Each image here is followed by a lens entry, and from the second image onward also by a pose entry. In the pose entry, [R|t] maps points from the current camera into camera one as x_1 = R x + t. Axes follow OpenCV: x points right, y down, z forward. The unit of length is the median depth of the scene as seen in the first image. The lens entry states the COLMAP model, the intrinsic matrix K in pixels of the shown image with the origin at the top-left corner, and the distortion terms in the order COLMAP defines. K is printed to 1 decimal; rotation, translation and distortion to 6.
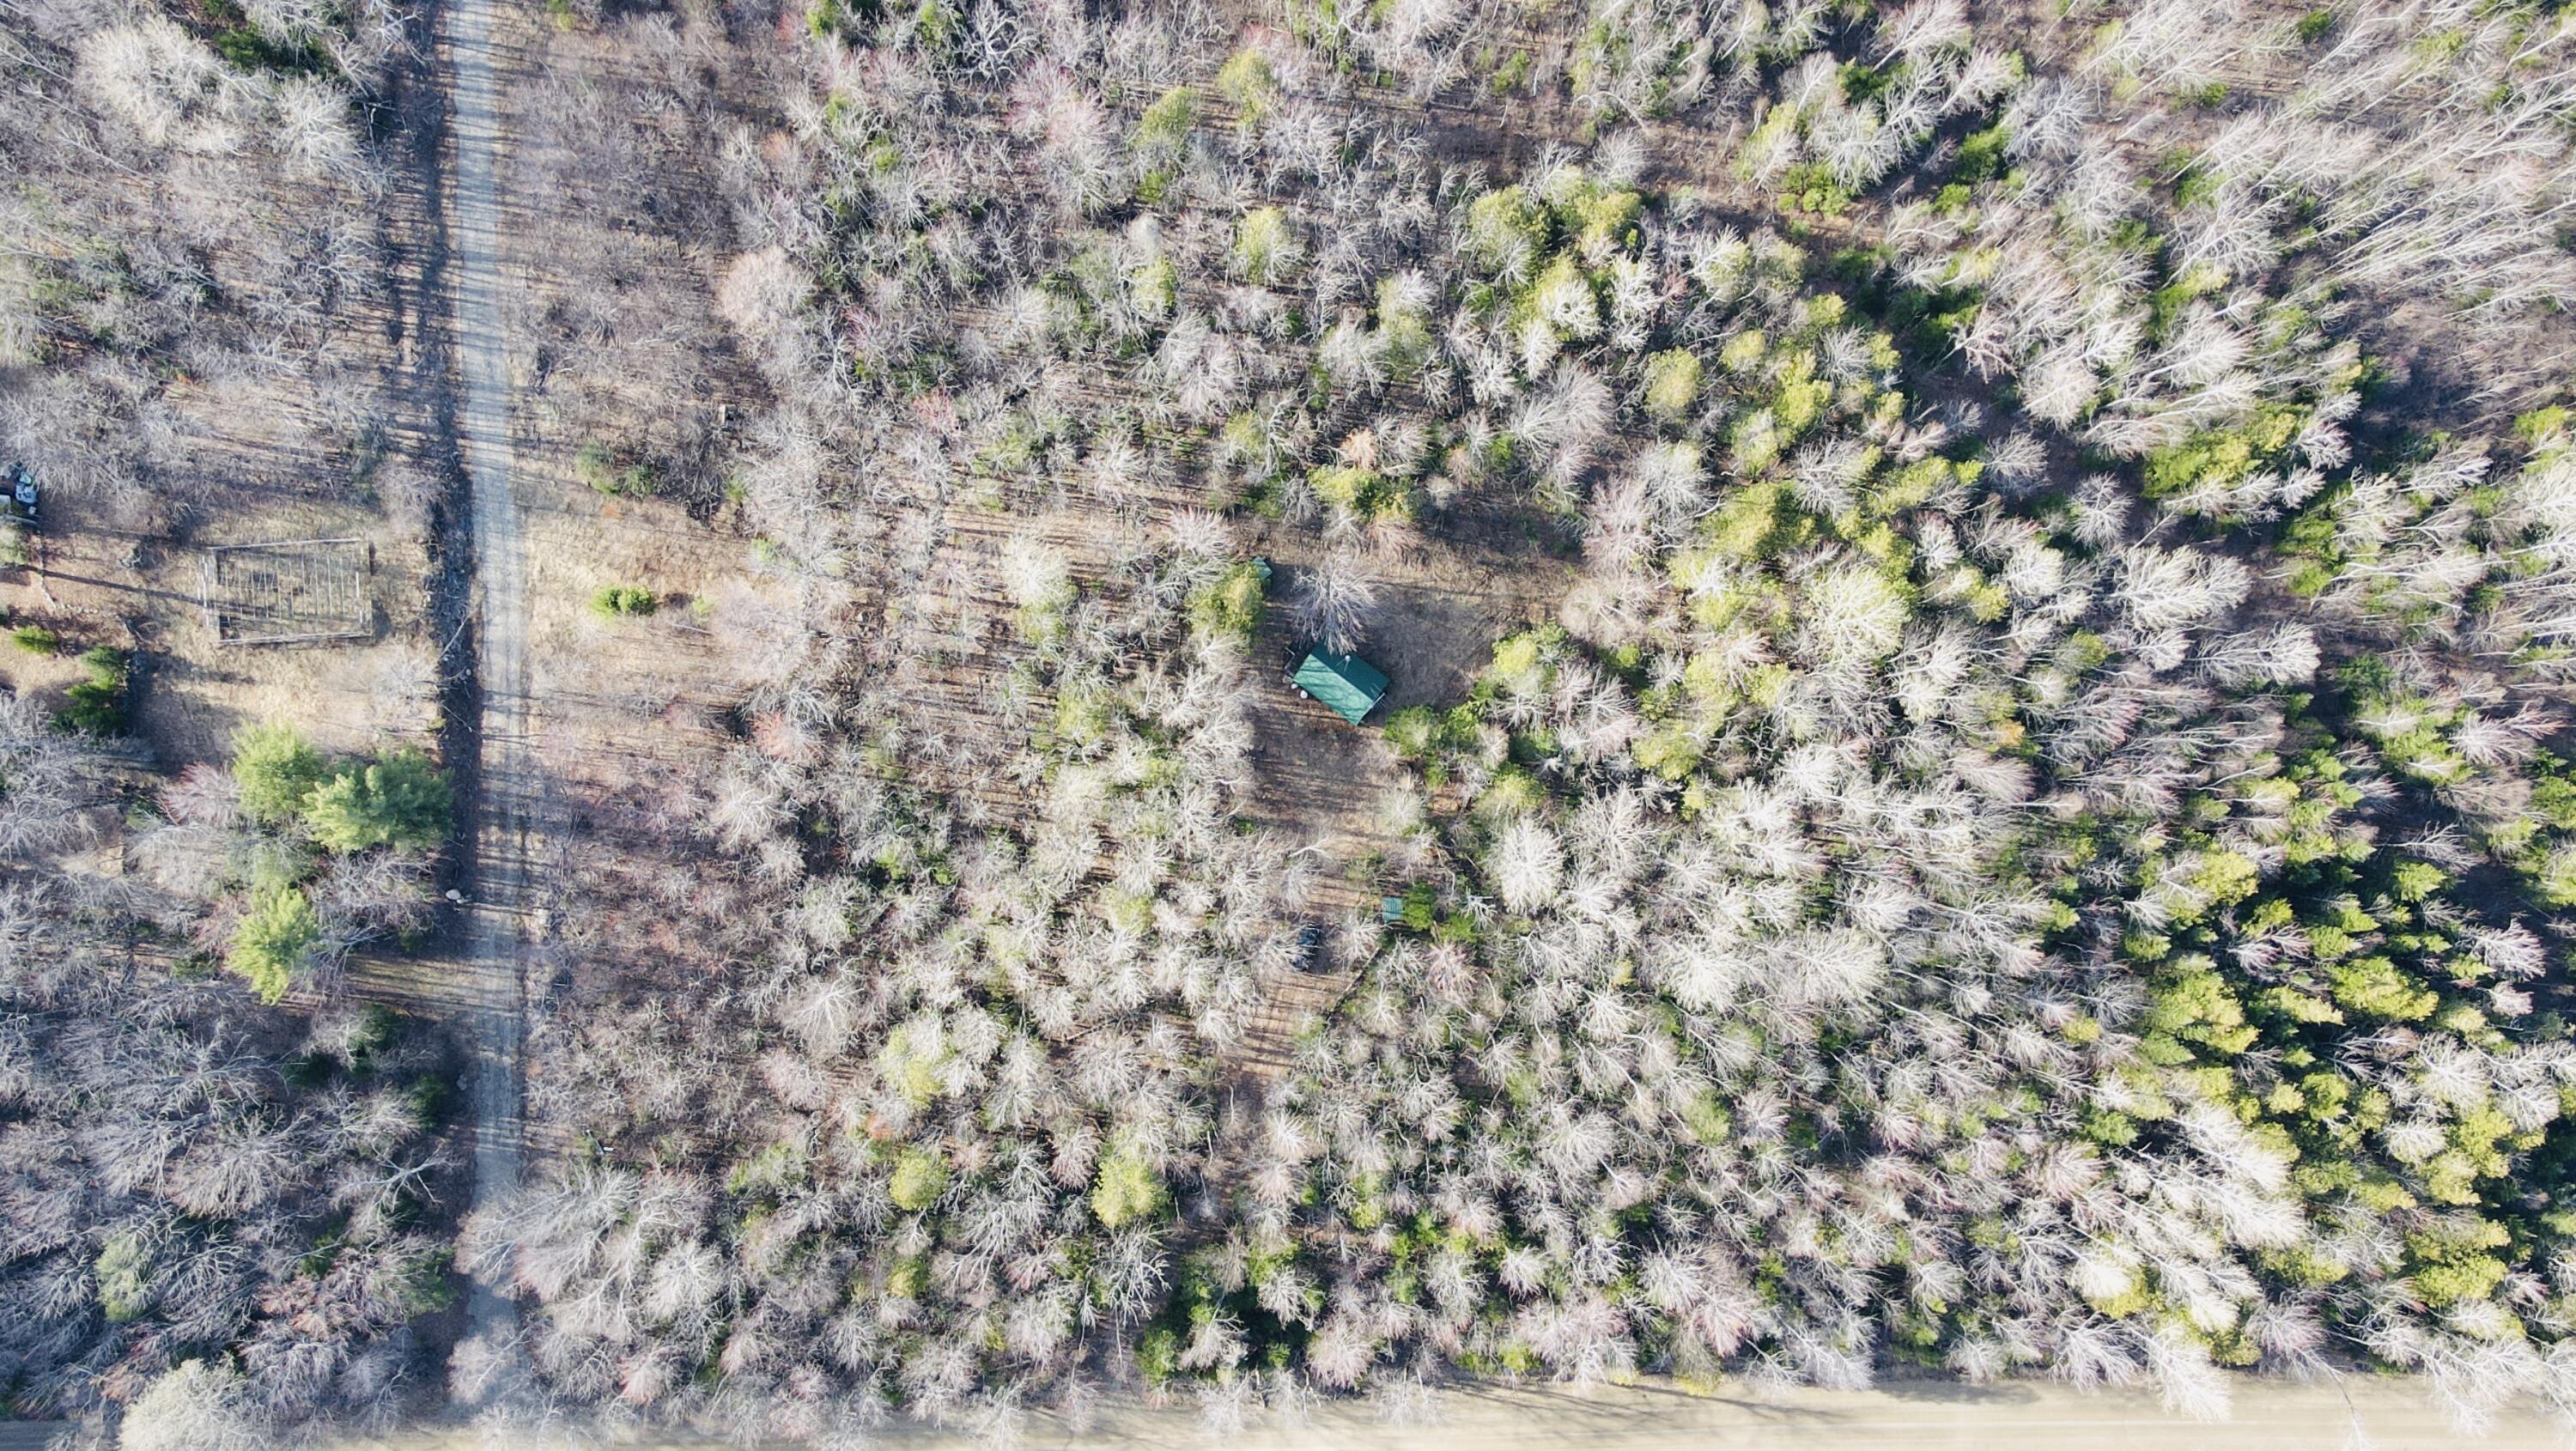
lens RADIAL K [[1792.8, 0, 1288.0], [0, 1792.8, 725.5], [0, 0, 1]] dist [0.004422, 0.001753]
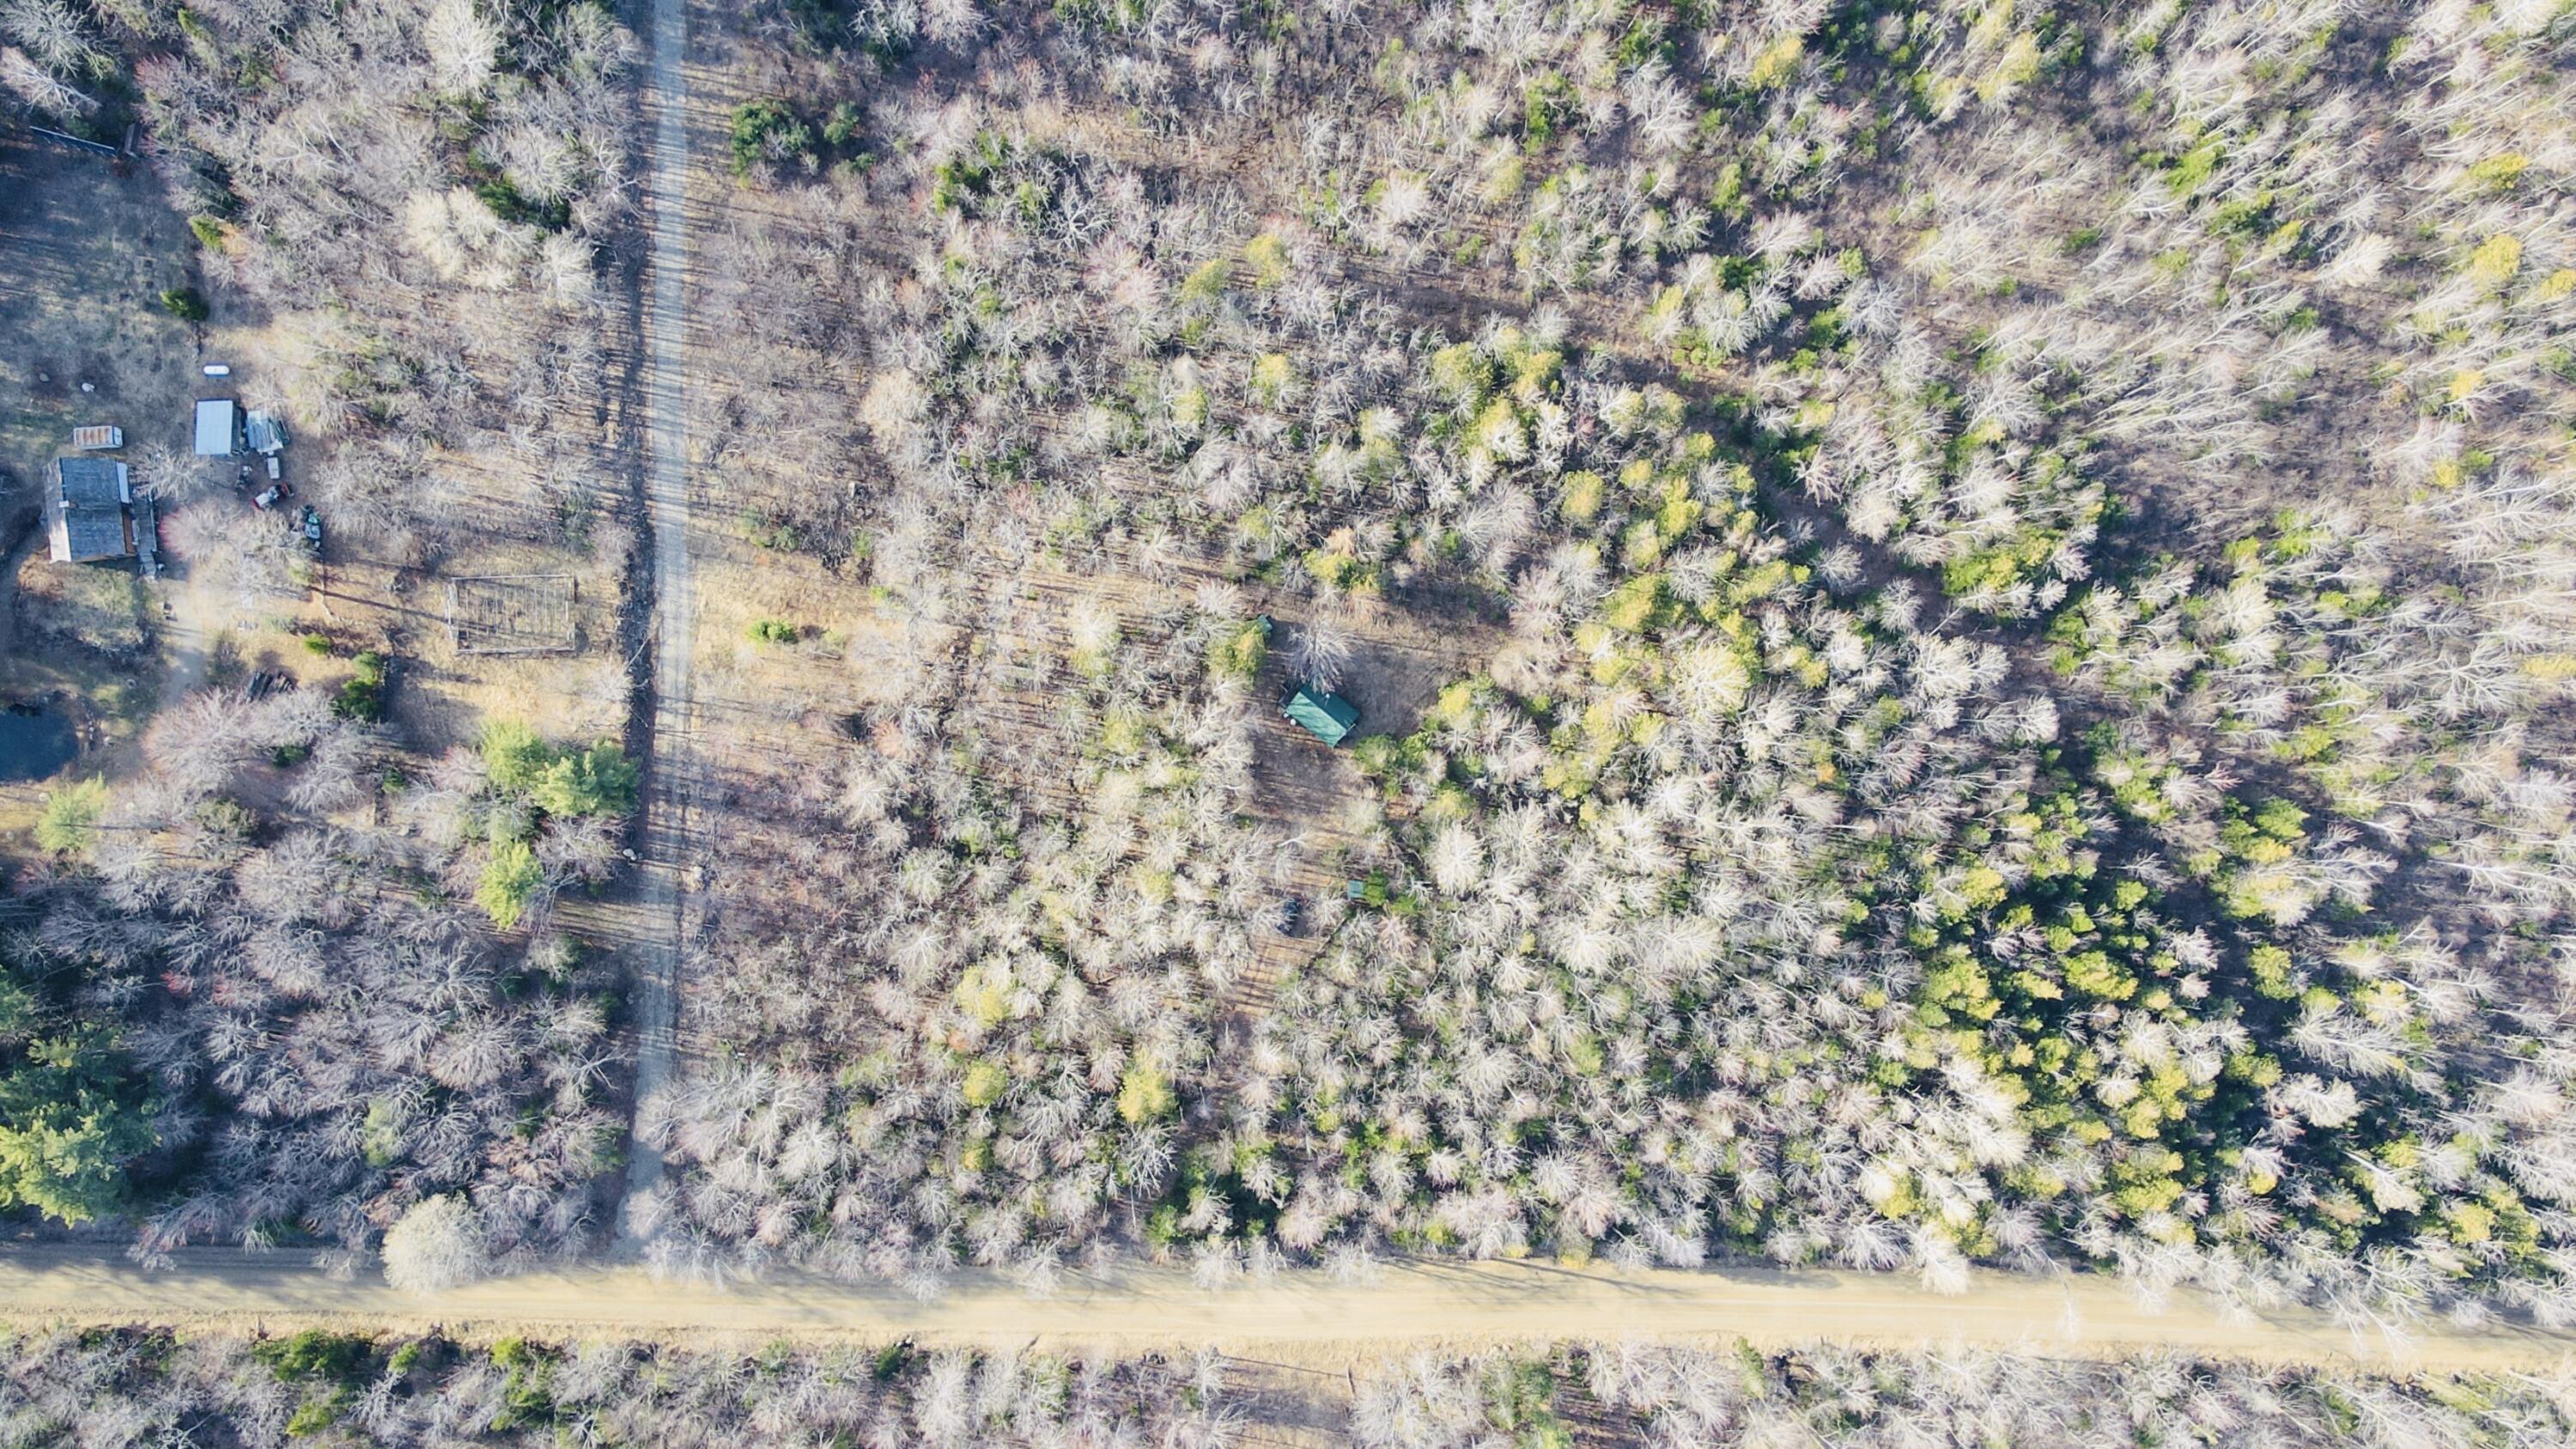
lens RADIAL K [[1838.5, 0, 1288.0], [0, 1838.5, 724.5], [0, 0, 1]] dist [-0.007083, -0.006159]
pose [[0.999333, 0.036153, 0.005200, -0.001971], [-0.036156, 0.999346, 0.000569, -0.017096], [-0.005176, -0.000756, 0.999986, -0.347129]]
